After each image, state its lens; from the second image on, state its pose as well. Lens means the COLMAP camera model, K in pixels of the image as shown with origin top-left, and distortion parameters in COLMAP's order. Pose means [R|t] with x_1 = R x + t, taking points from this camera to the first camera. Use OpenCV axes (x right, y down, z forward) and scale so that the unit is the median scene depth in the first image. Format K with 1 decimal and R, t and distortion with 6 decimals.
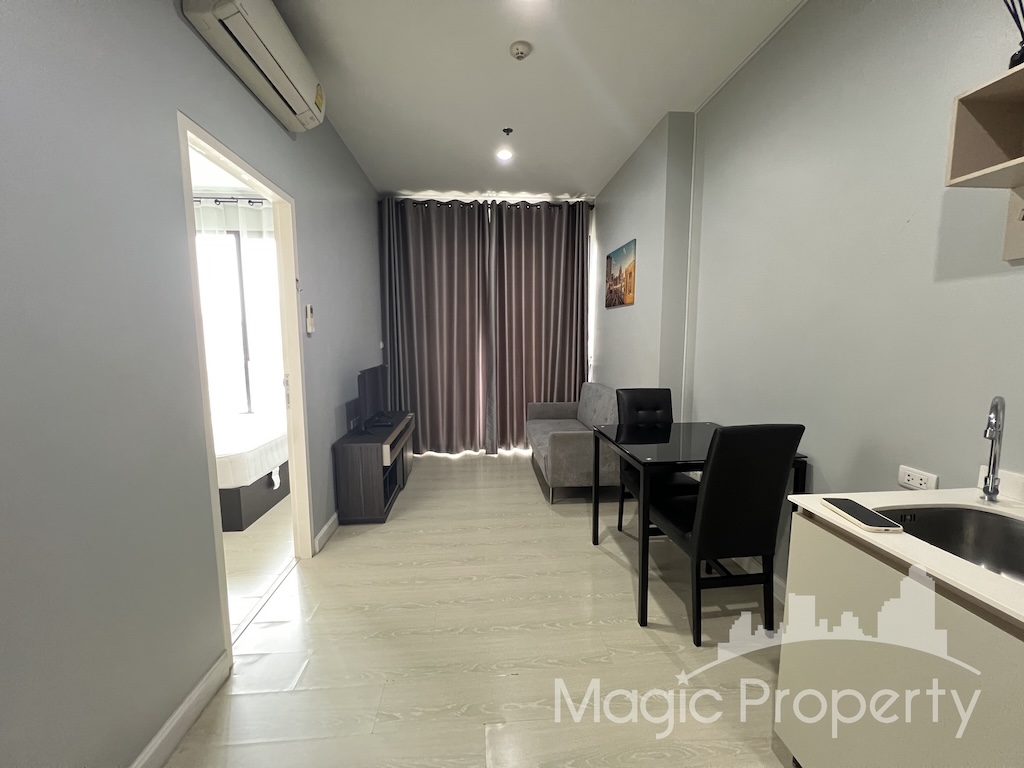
lens RADIAL K [[409.4, 0, 511.0], [0, 409.4, 382.3], [0, 0, 1]] dist [-0.001147, 0.000224]
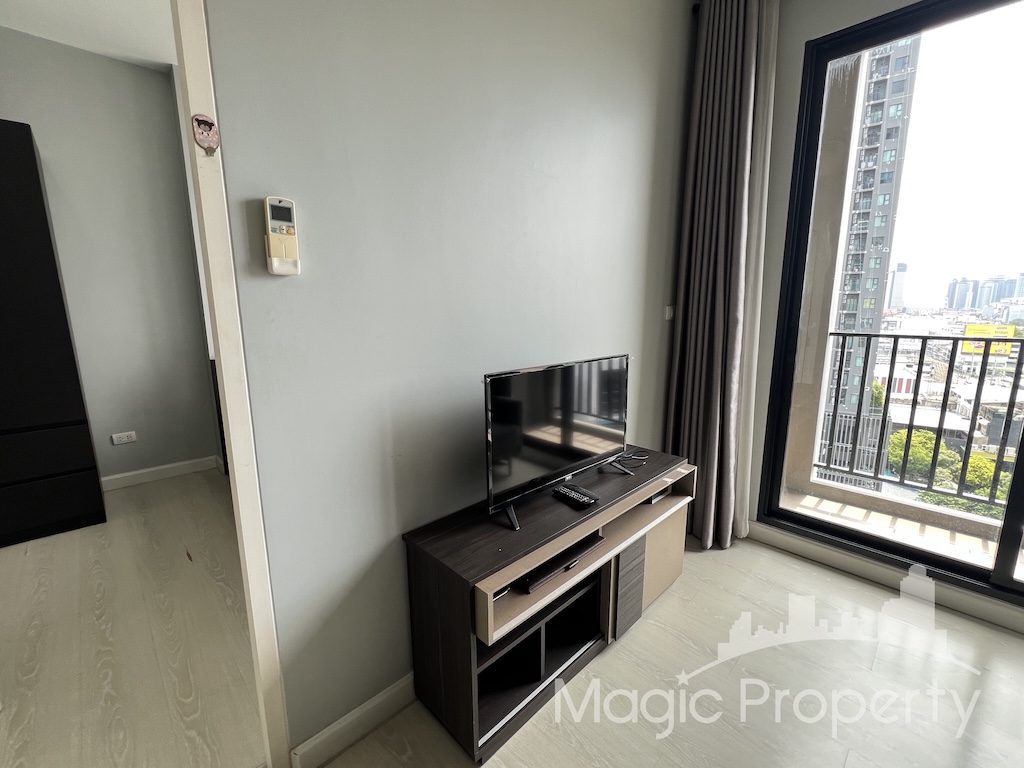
lens RADIAL K [[436.2, 0, 526.7], [0, 436.2, 381.6], [0, 0, 1]] dist [-0.001310, -0.000313]
pose [[0.647516, 0.140449, -0.748997, -0.017793], [-0.089359, 0.990082, 0.108406, -0.077150], [0.756795, -0.003265, 0.653644, 0.803013]]
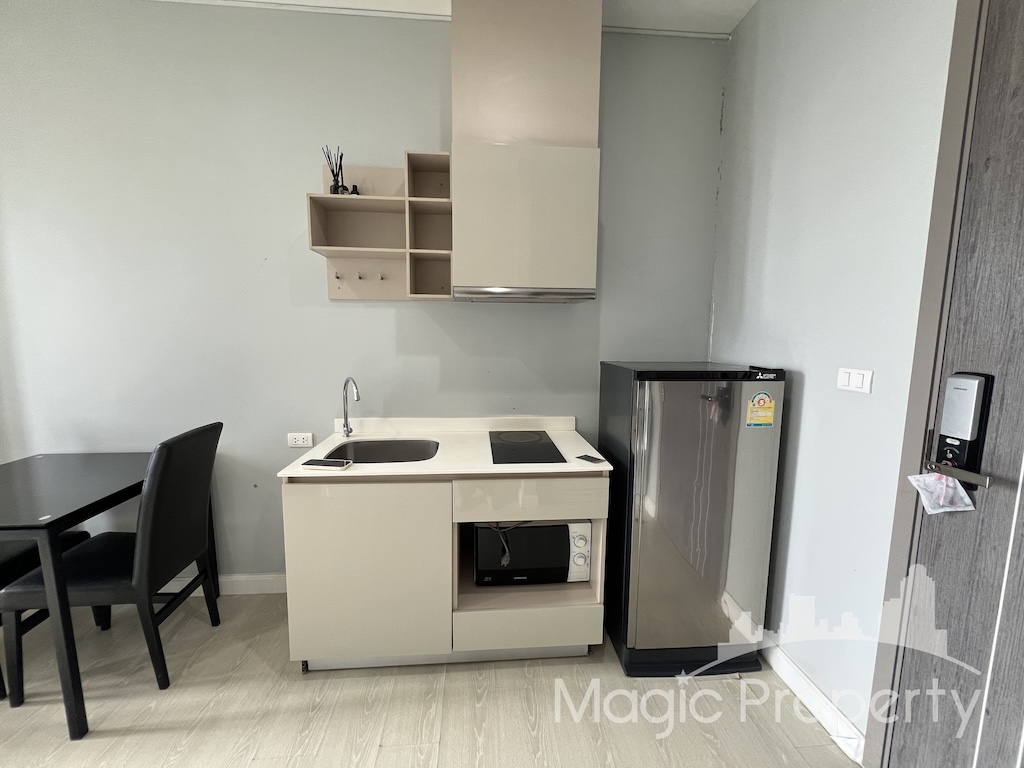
lens RADIAL K [[411.5, 0, 511.0], [0, 411.5, 380.1], [0, 0, 1]] dist [-0.001896, -0.000061]
pose [[0.005687, -0.111344, 0.993766, -0.227209], [0.102201, 0.988643, 0.110186, -0.030336], [-0.994748, 0.100937, 0.017002, 0.100701]]
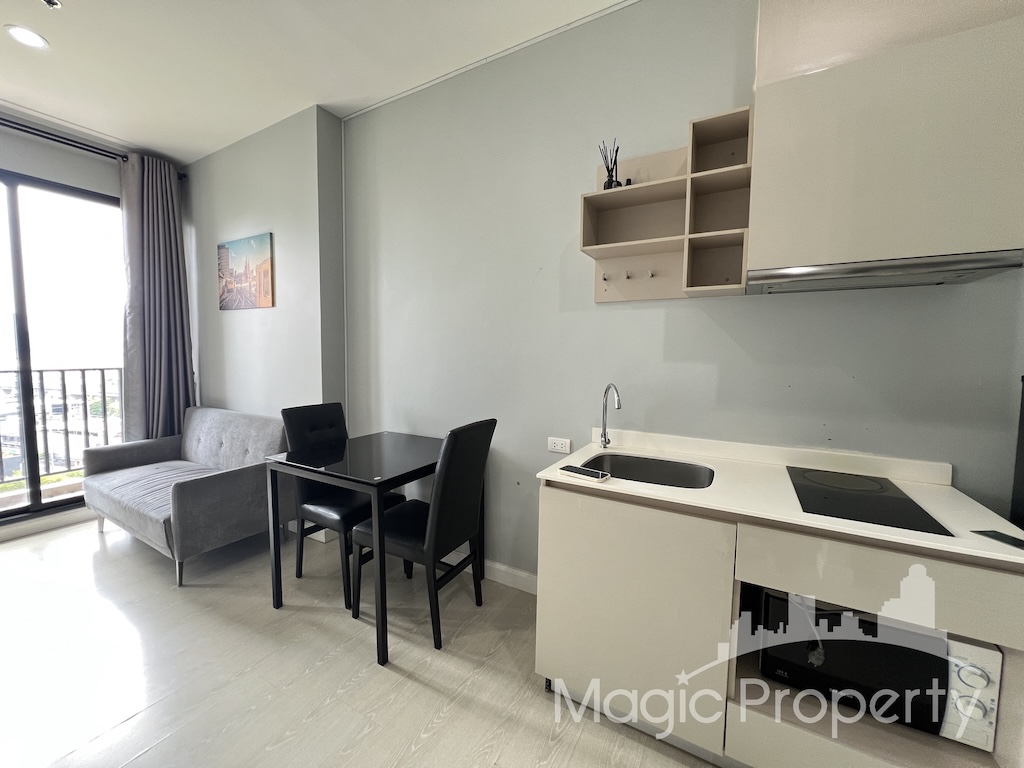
lens RADIAL K [[409.4, 0, 511.0], [0, 409.4, 382.3], [0, 0, 1]] dist [-0.001147, 0.000224]
pose [[0.569194, -0.050385, 0.820658, -0.152893], [0.079413, 0.996823, 0.006121, -0.005041], [-0.818359, 0.061687, 0.571387, 0.145052]]
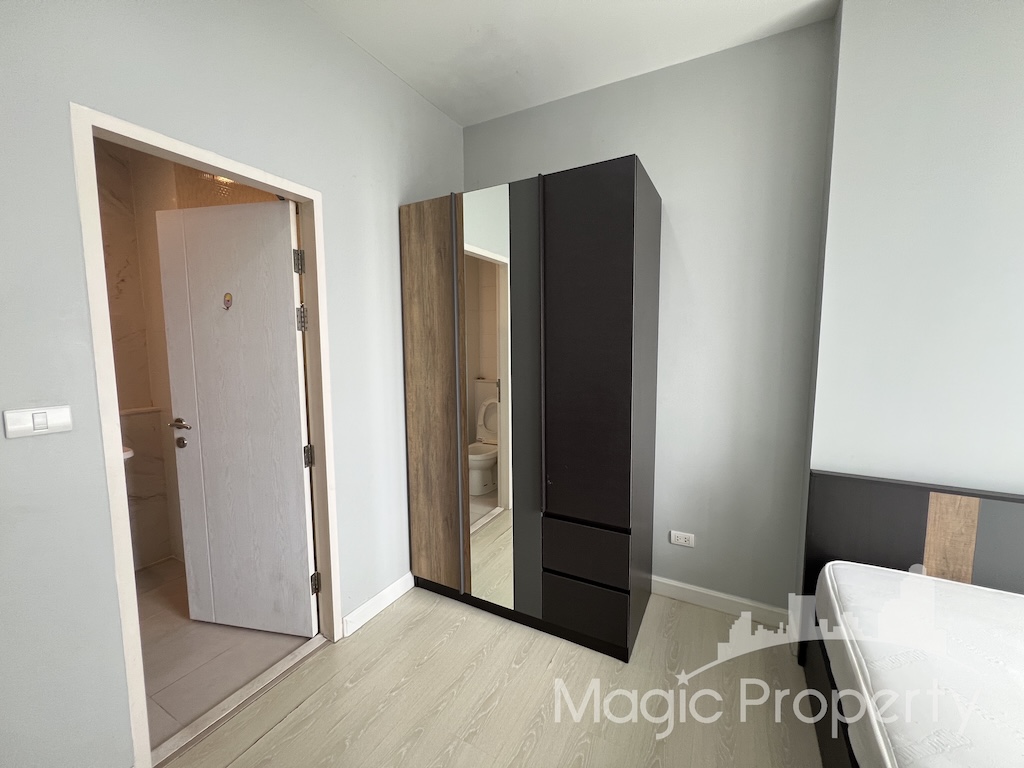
lens RADIAL K [[409.4, 0, 511.0], [0, 409.4, 382.3], [0, 0, 1]] dist [-0.001147, 0.000224]
pose [[-0.546578, 0.087754, -0.832798, -0.650667], [-0.088320, 0.982907, 0.161538, -0.134424], [0.832738, 0.161845, -0.529484, 0.850233]]
